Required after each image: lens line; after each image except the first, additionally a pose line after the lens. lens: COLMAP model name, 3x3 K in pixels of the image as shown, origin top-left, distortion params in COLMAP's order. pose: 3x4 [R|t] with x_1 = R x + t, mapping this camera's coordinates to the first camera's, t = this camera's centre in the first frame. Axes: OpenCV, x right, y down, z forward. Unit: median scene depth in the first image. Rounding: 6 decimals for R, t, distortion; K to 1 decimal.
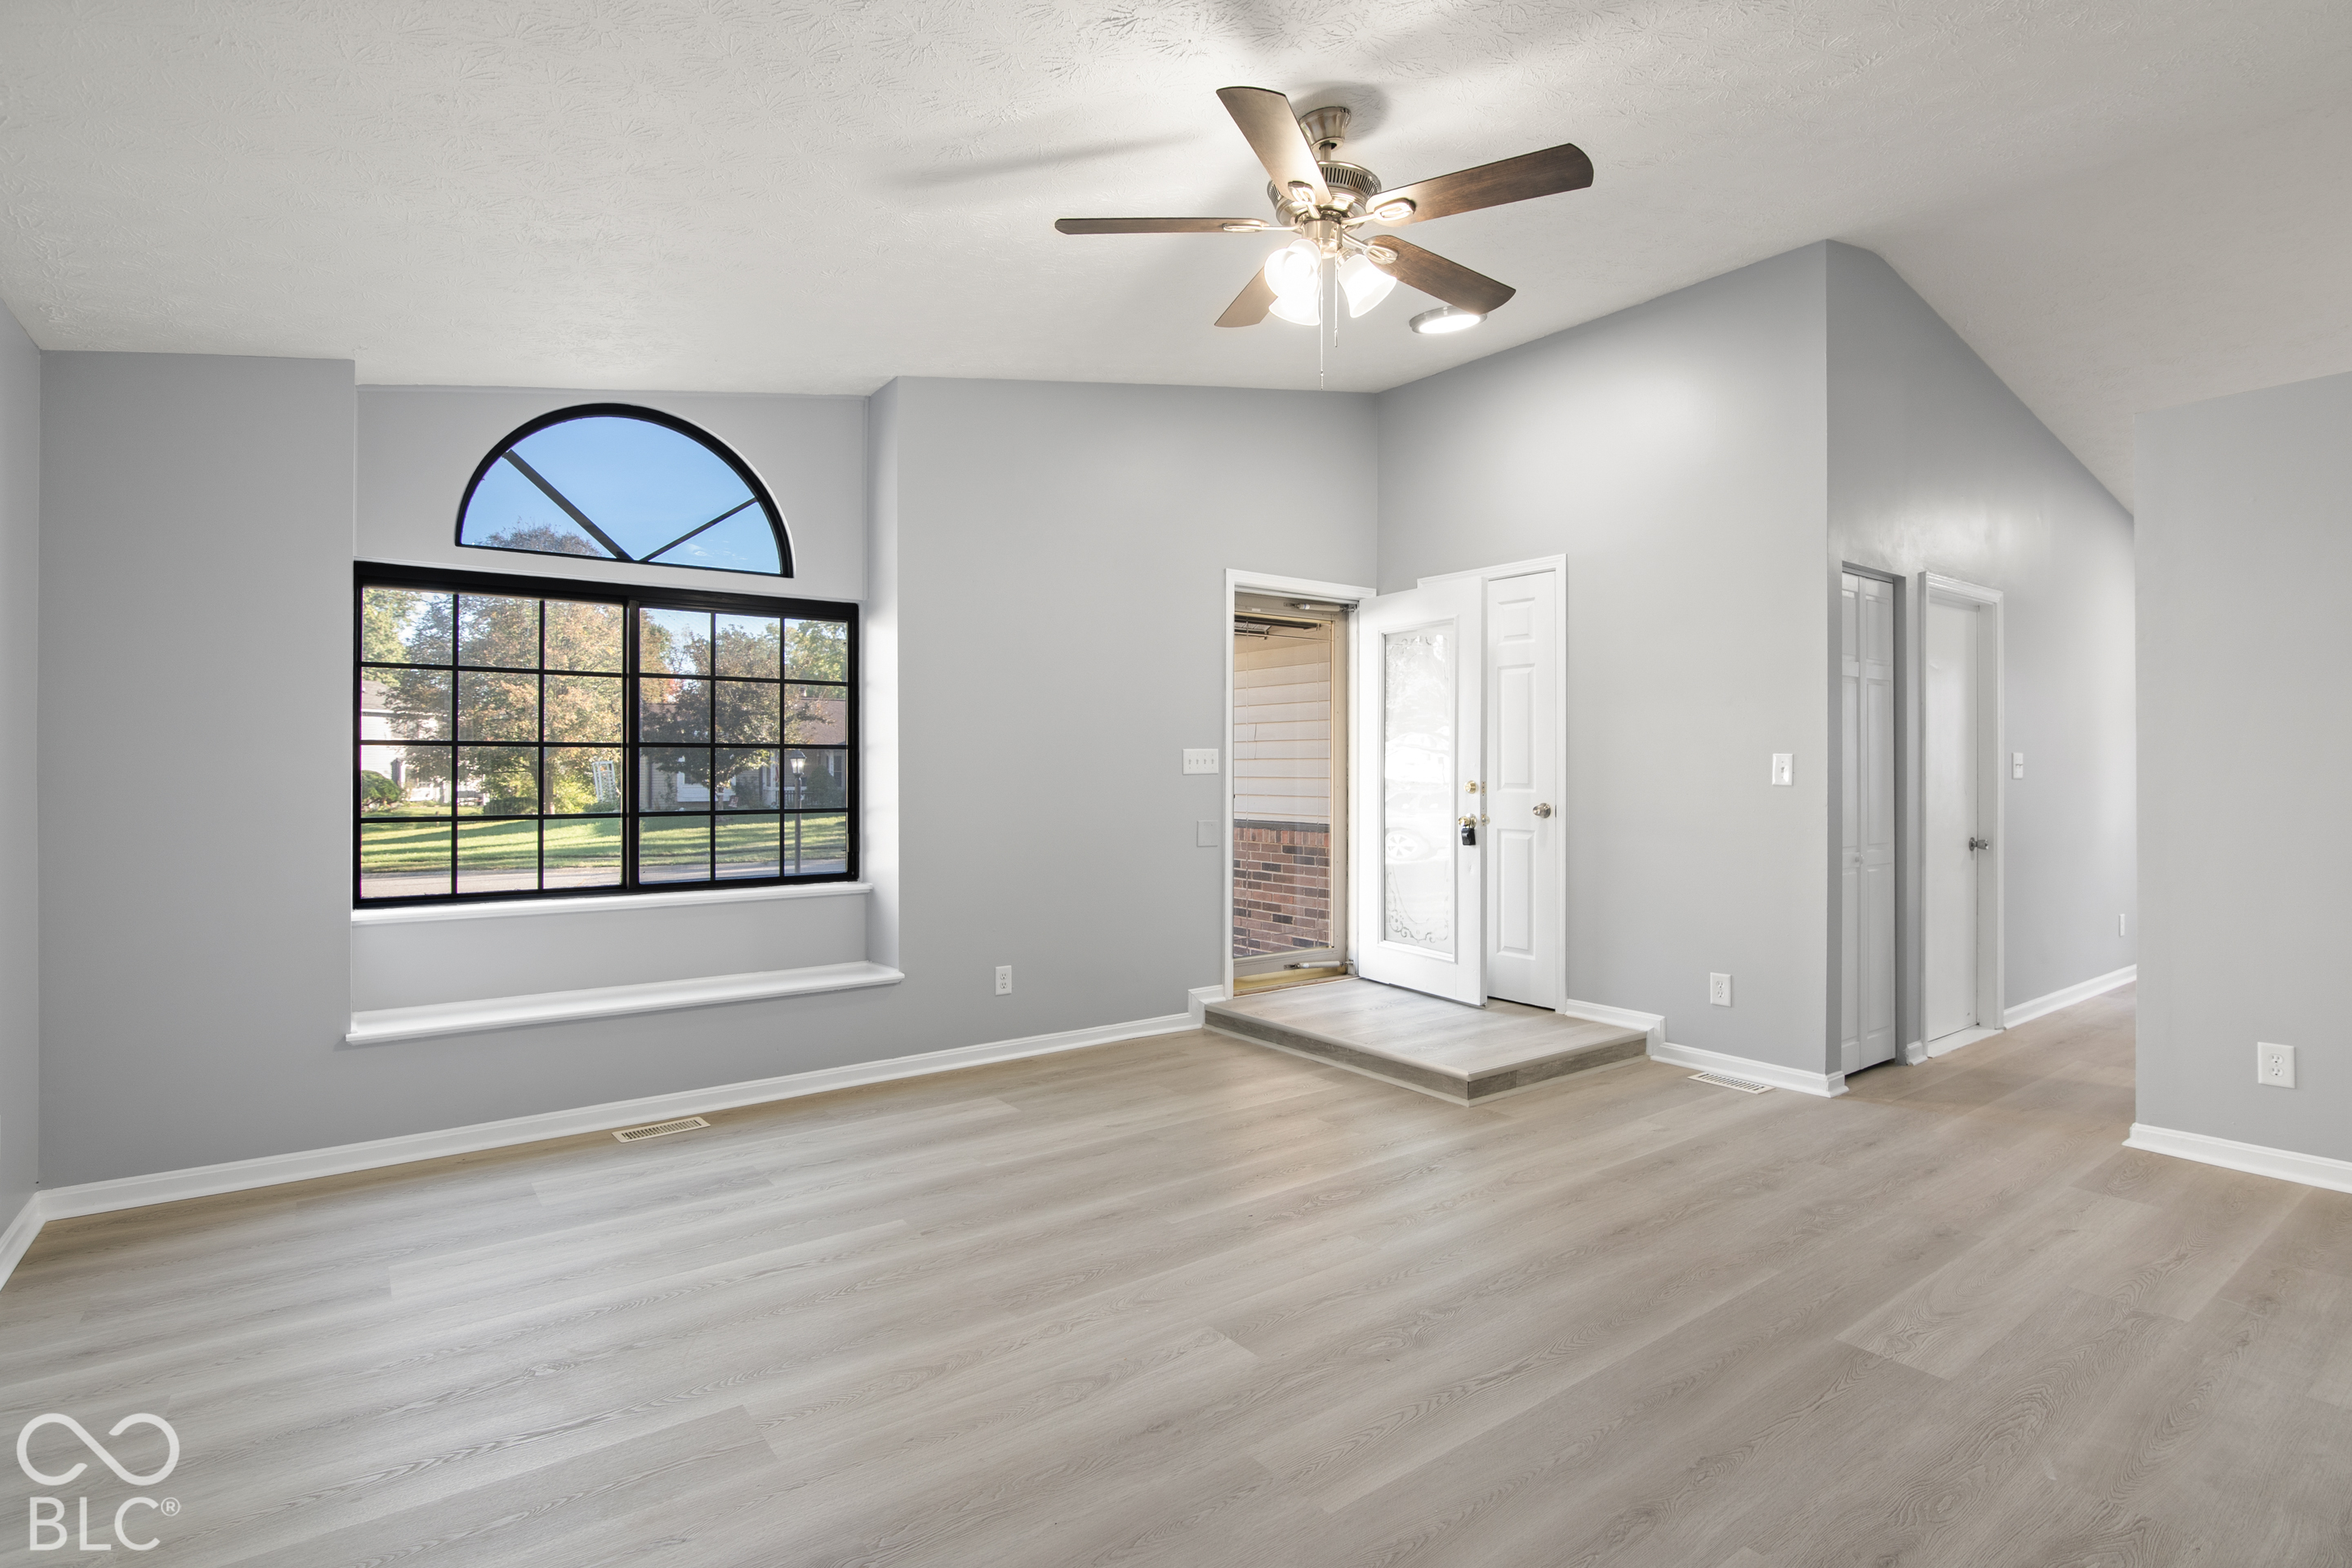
lens RADIAL K [[1123.5, 0, 1178.7], [0, 1123.5, 774.6], [0, 0, 1]] dist [-0.021389, -0.000162]
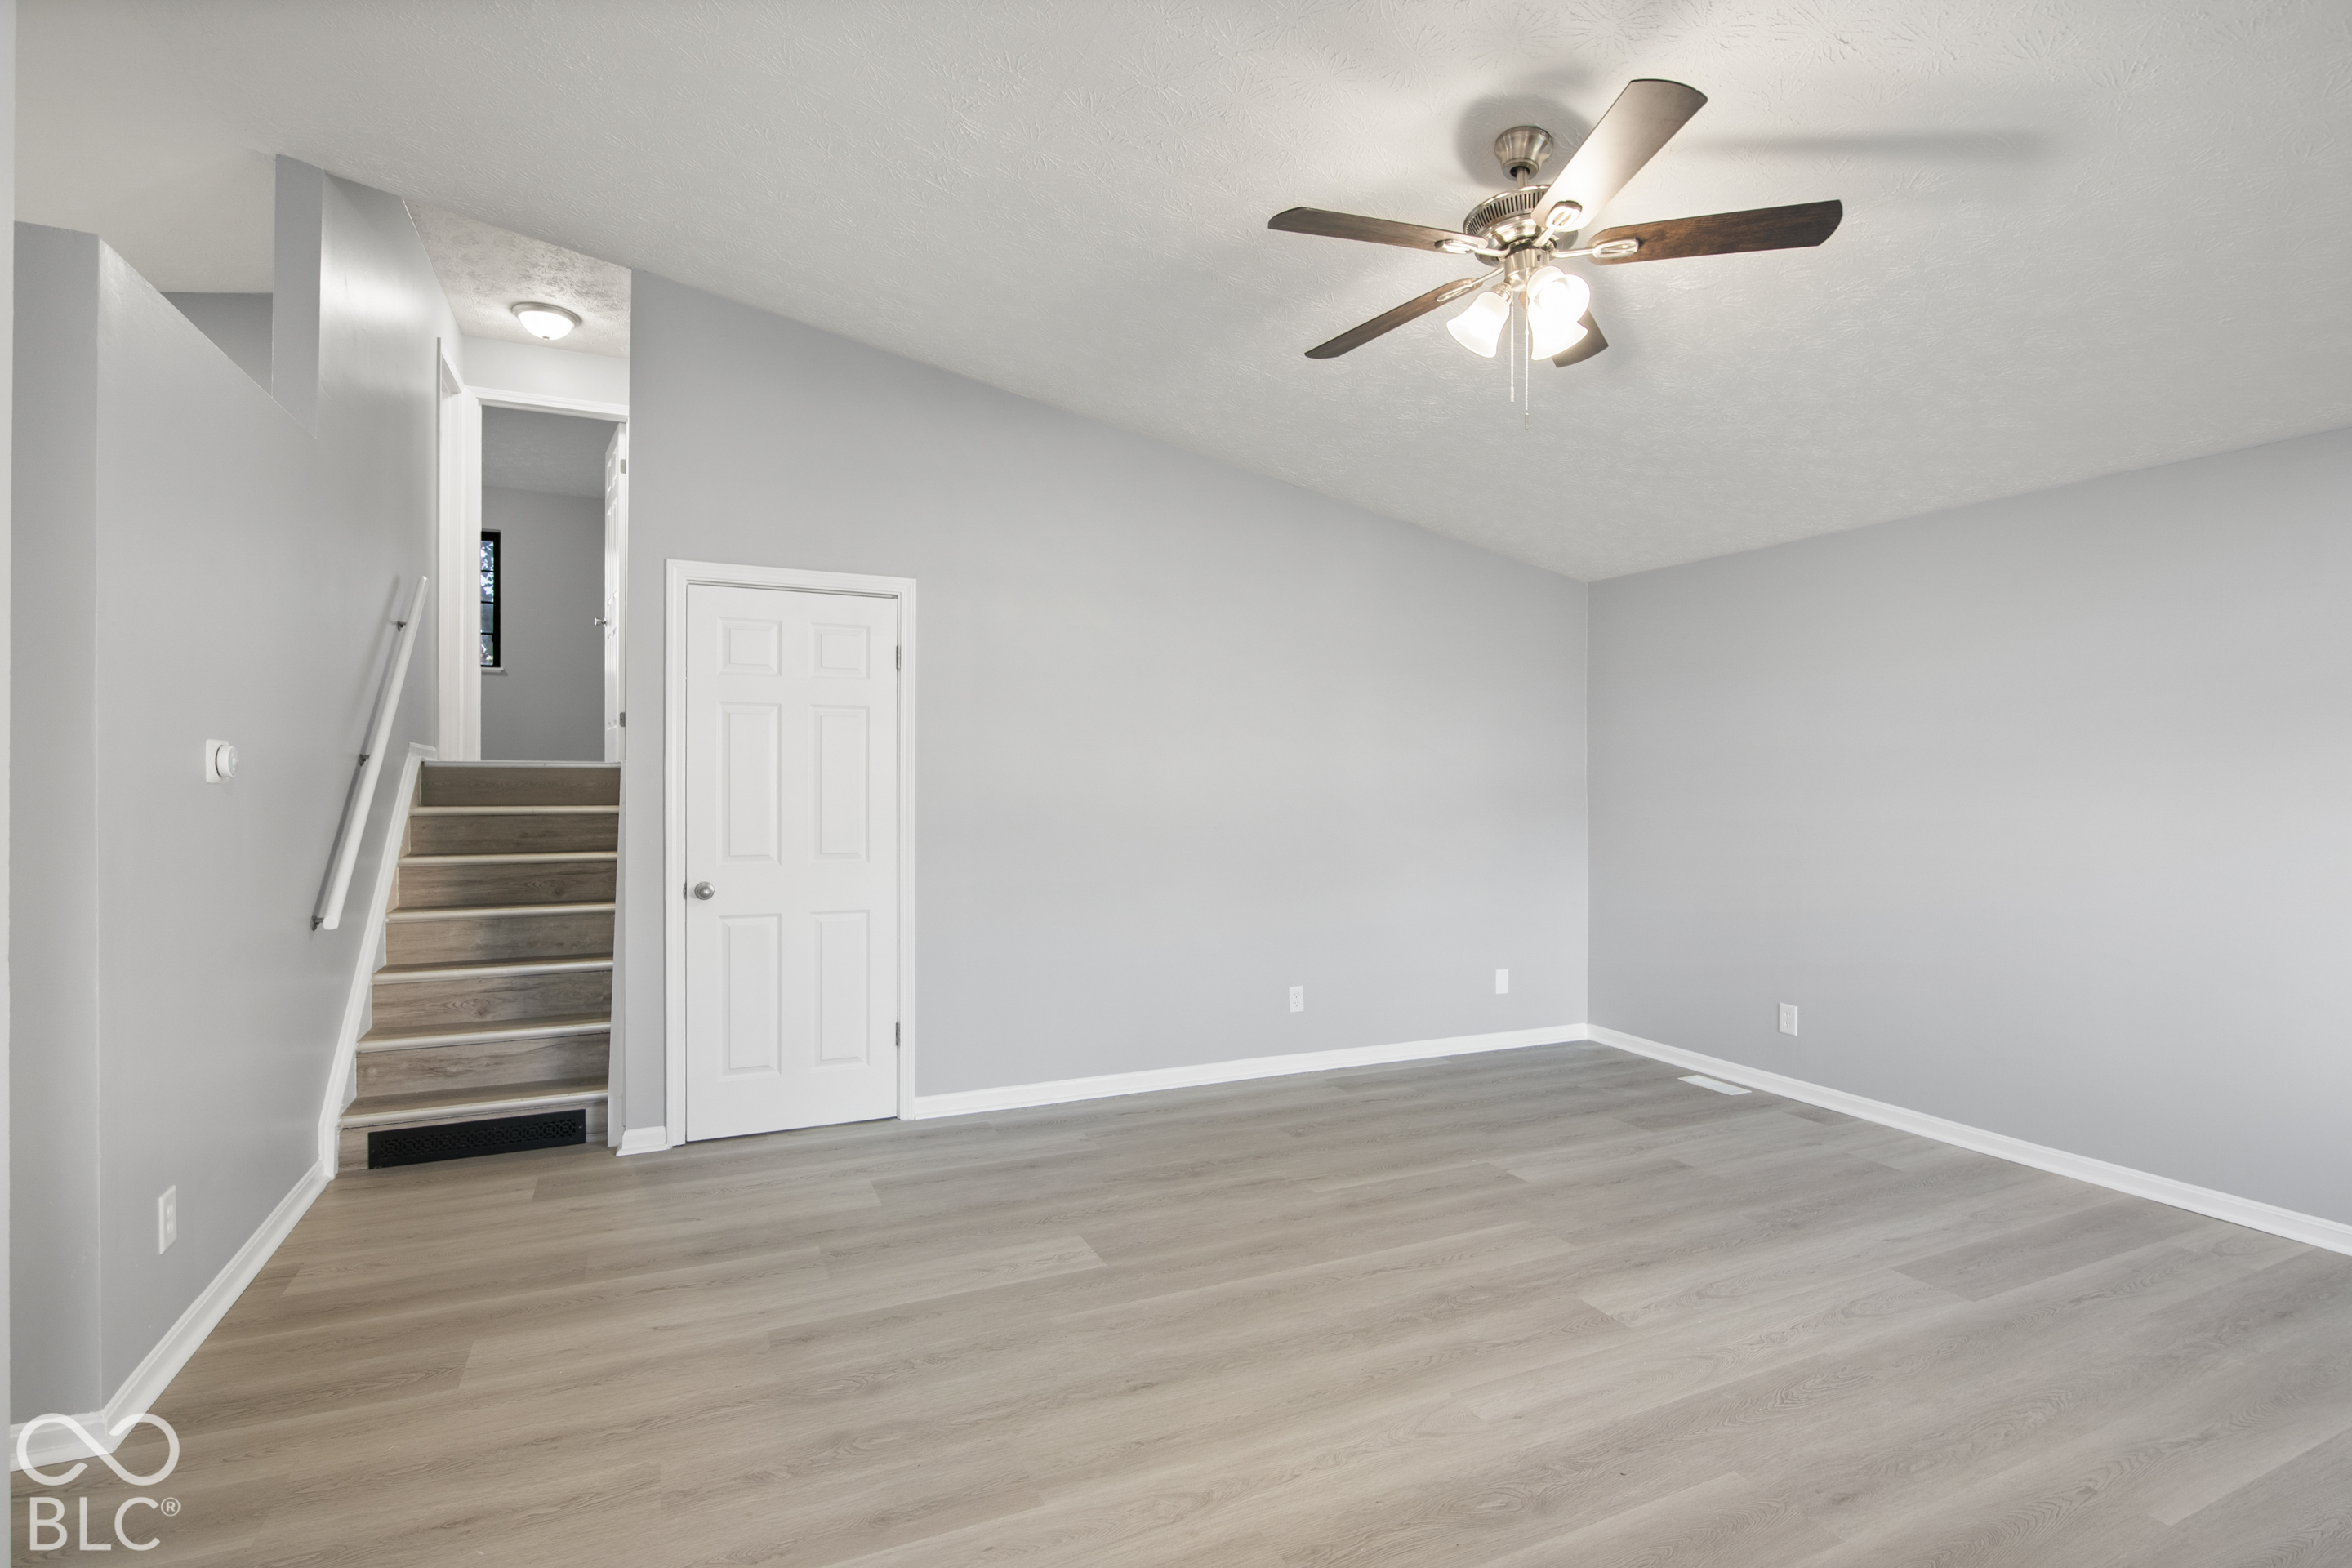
lens RADIAL K [[1123.5, 0, 1171.7], [0, 1123.5, 781.1], [0, 0, 1]] dist [-0.021389, -0.000162]
pose [[-0.980329, -0.007388, 0.197232, 0.263381], [-0.006233, 0.999960, 0.006476, -0.056339], [-0.197272, 0.005119, -0.980336, 2.202304]]
